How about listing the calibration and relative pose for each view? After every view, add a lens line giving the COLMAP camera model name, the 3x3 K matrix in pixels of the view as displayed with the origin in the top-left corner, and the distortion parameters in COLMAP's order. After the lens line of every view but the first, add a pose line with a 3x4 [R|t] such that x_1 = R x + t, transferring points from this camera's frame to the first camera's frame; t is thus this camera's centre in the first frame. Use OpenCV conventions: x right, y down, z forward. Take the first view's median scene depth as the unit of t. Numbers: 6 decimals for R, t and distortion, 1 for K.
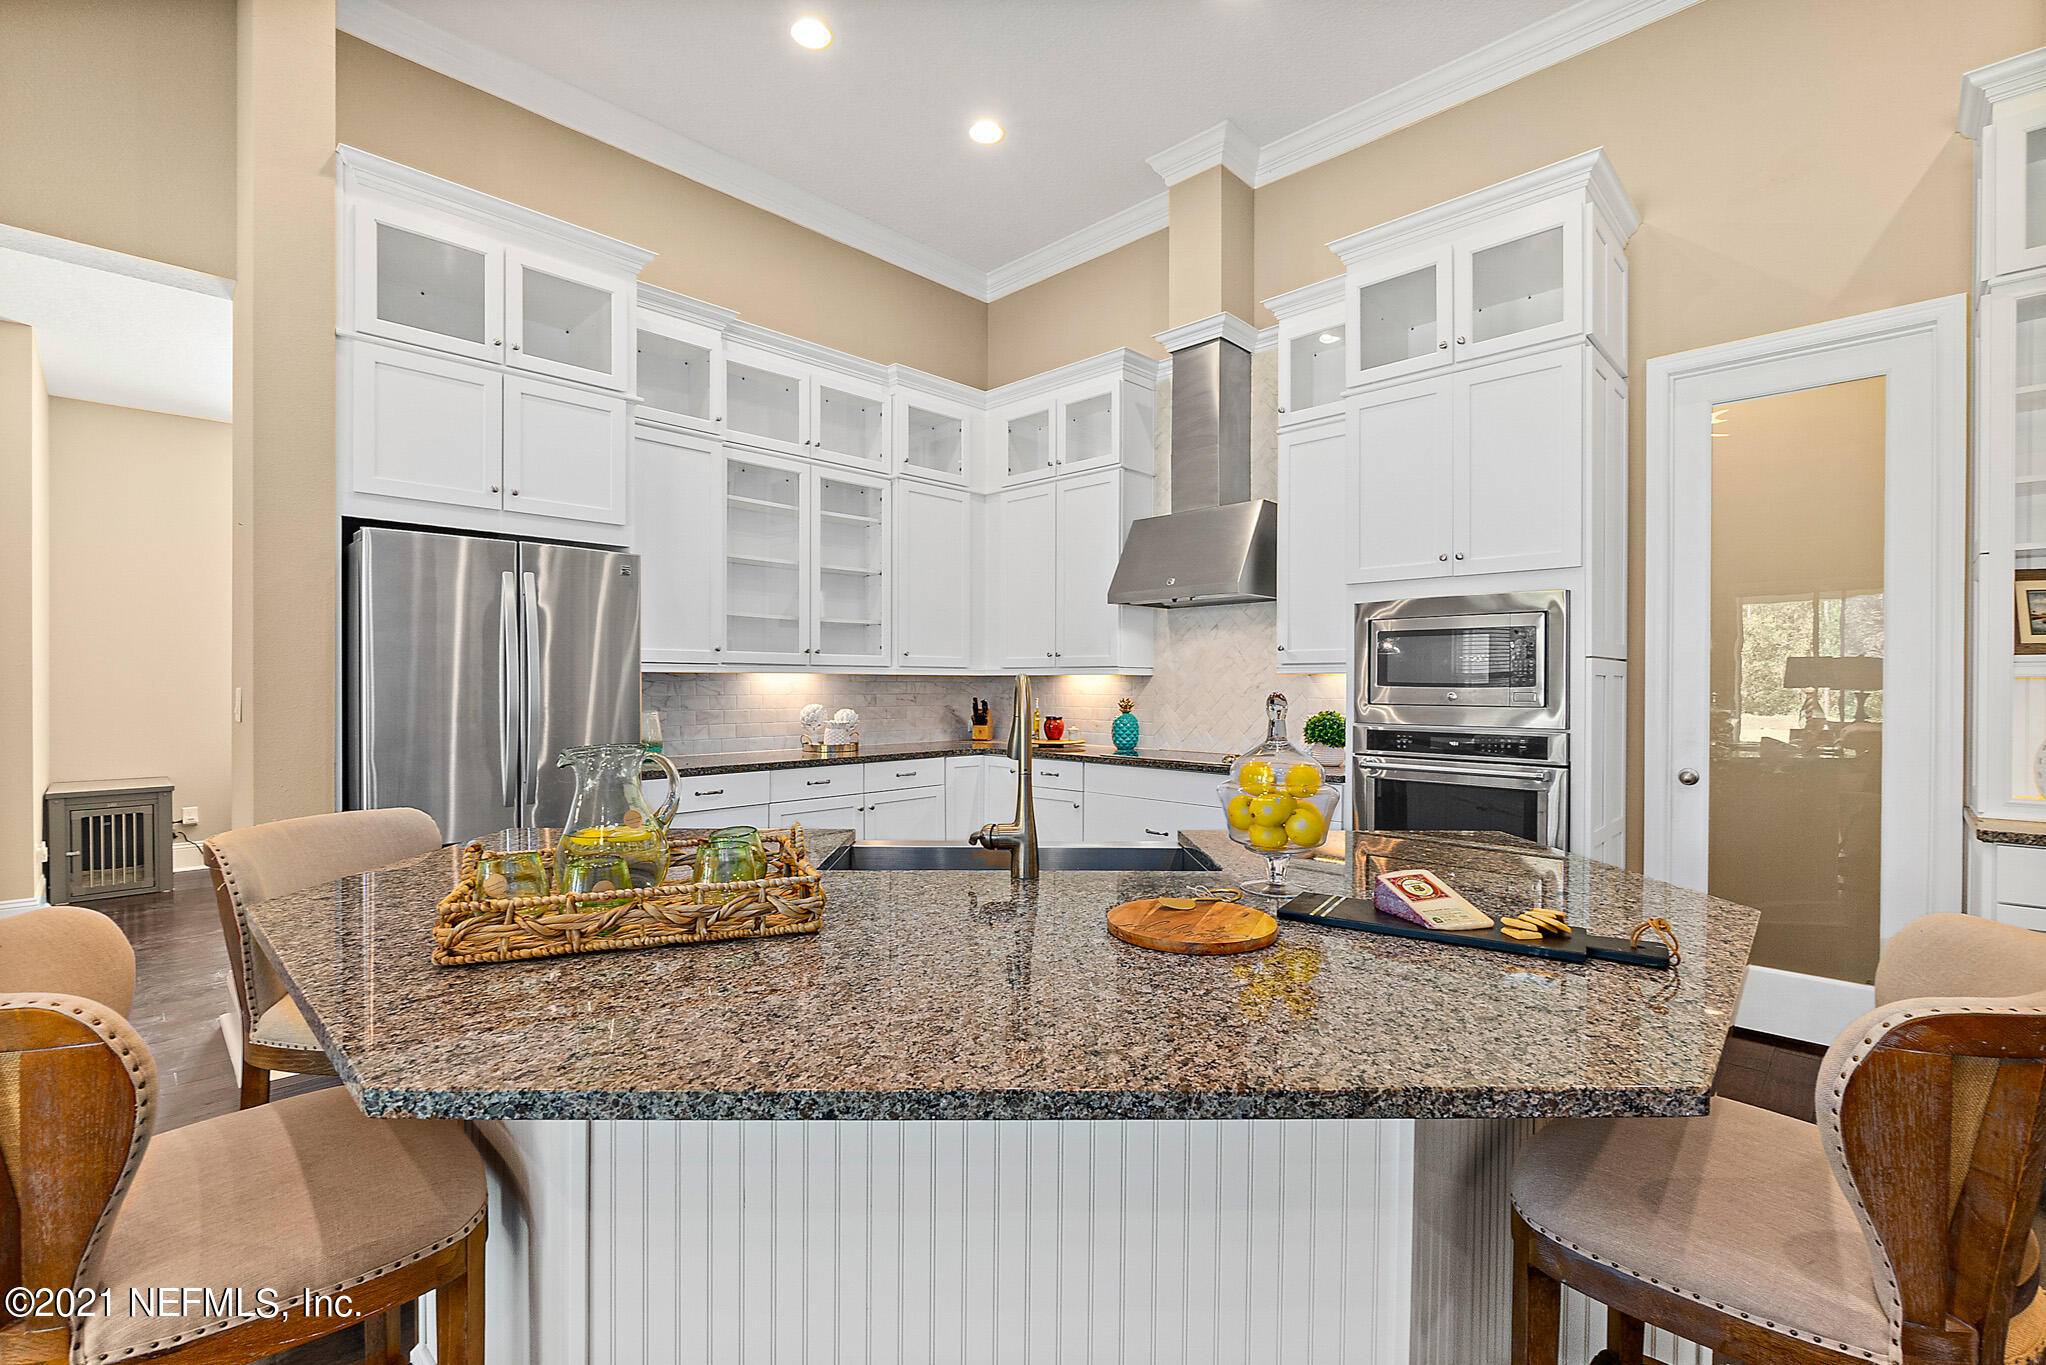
lens RADIAL K [[892.1, 0, 1023.6], [0, 892.1, 687.0], [0, 0, 1]] dist [-0.005450, 0.000161]
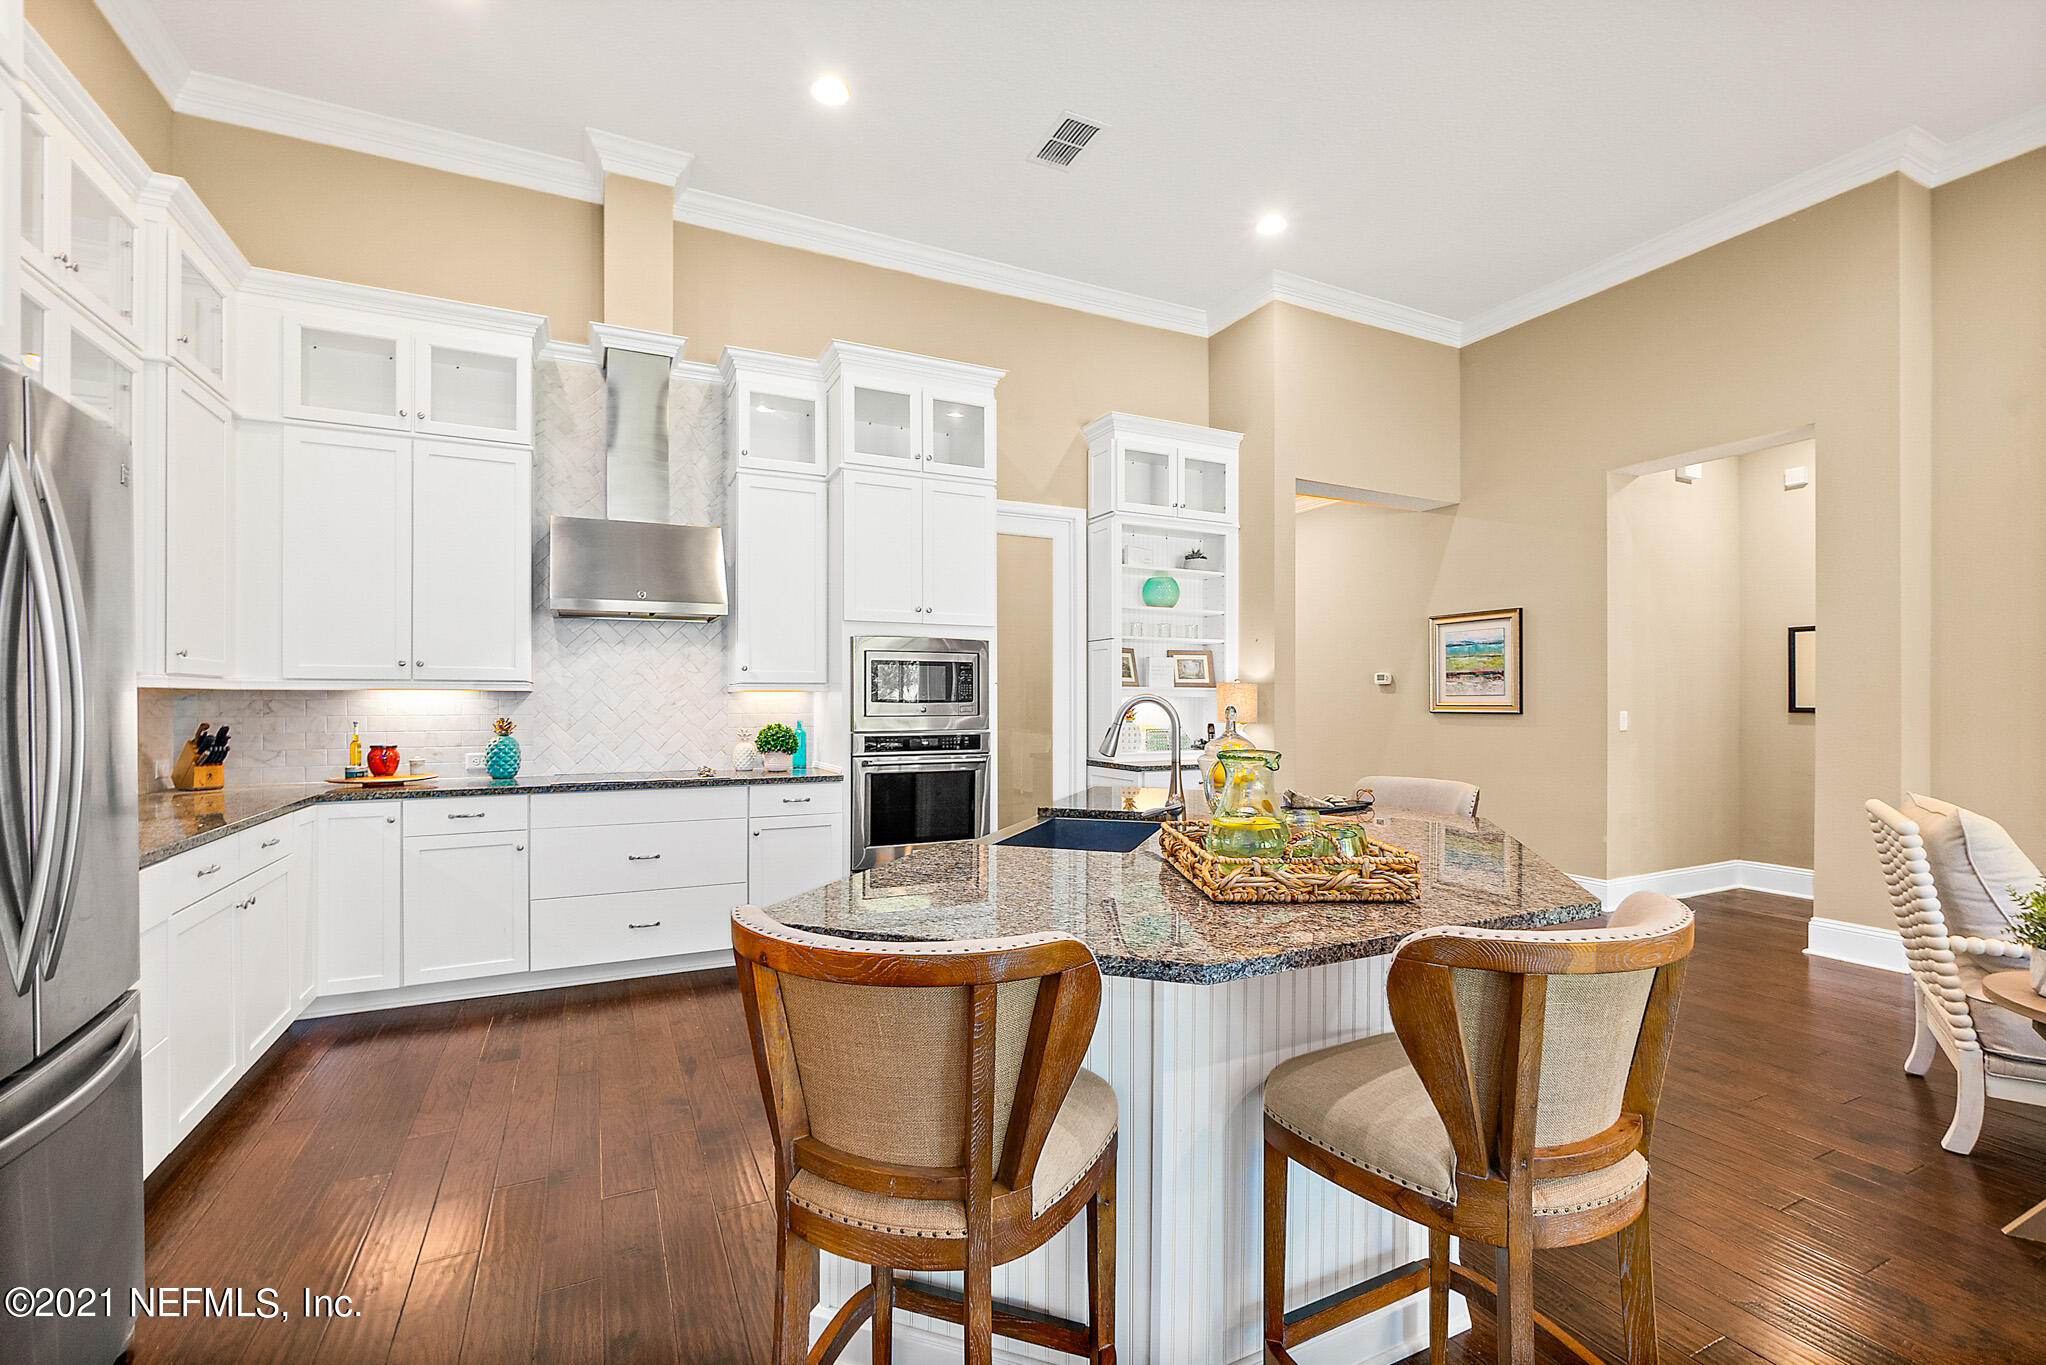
lens RADIAL K [[892.1, 0, 1028.6], [0, 892.1, 693.9], [0, 0, 1]] dist [-0.005450, 0.000161]
pose [[0.331594, 0.000899, 0.943422, -0.545754], [0.003481, 0.999992, -0.002177, -0.006914], [-0.943416, 0.004006, 0.331588, 0.261191]]
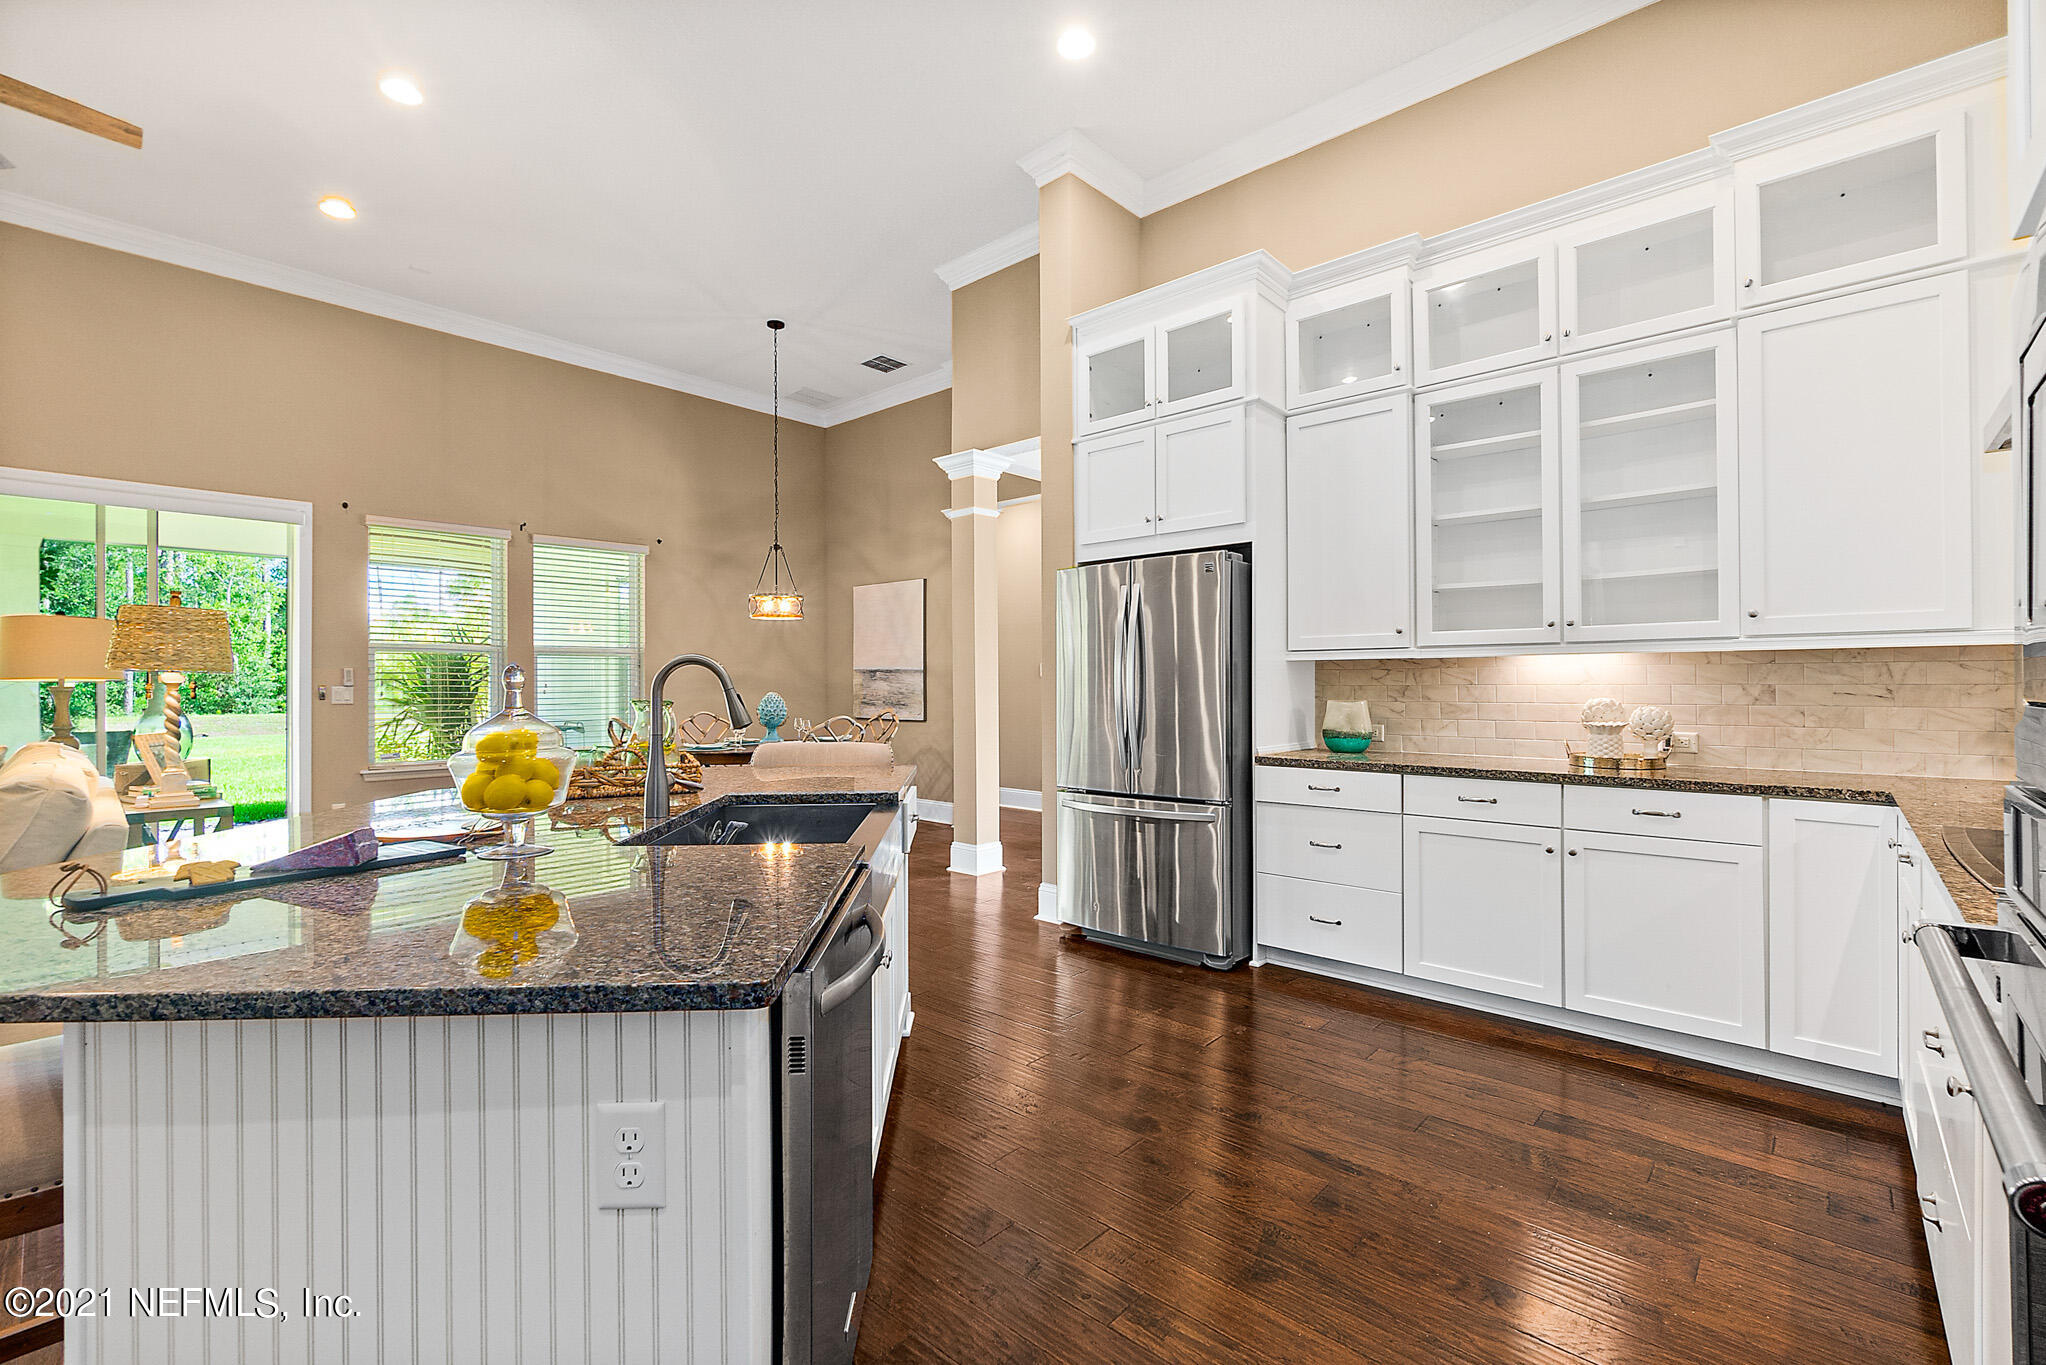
lens RADIAL K [[892.1, 0, 1020.5], [0, 892.1, 679.7], [0, 0, 1]] dist [-0.005450, 0.000161]
pose [[0.041348, -0.004212, -0.999136, 0.457023], [0.004640, 0.999981, -0.004024, 0.005845], [0.999134, -0.004469, 0.041367, 0.529590]]
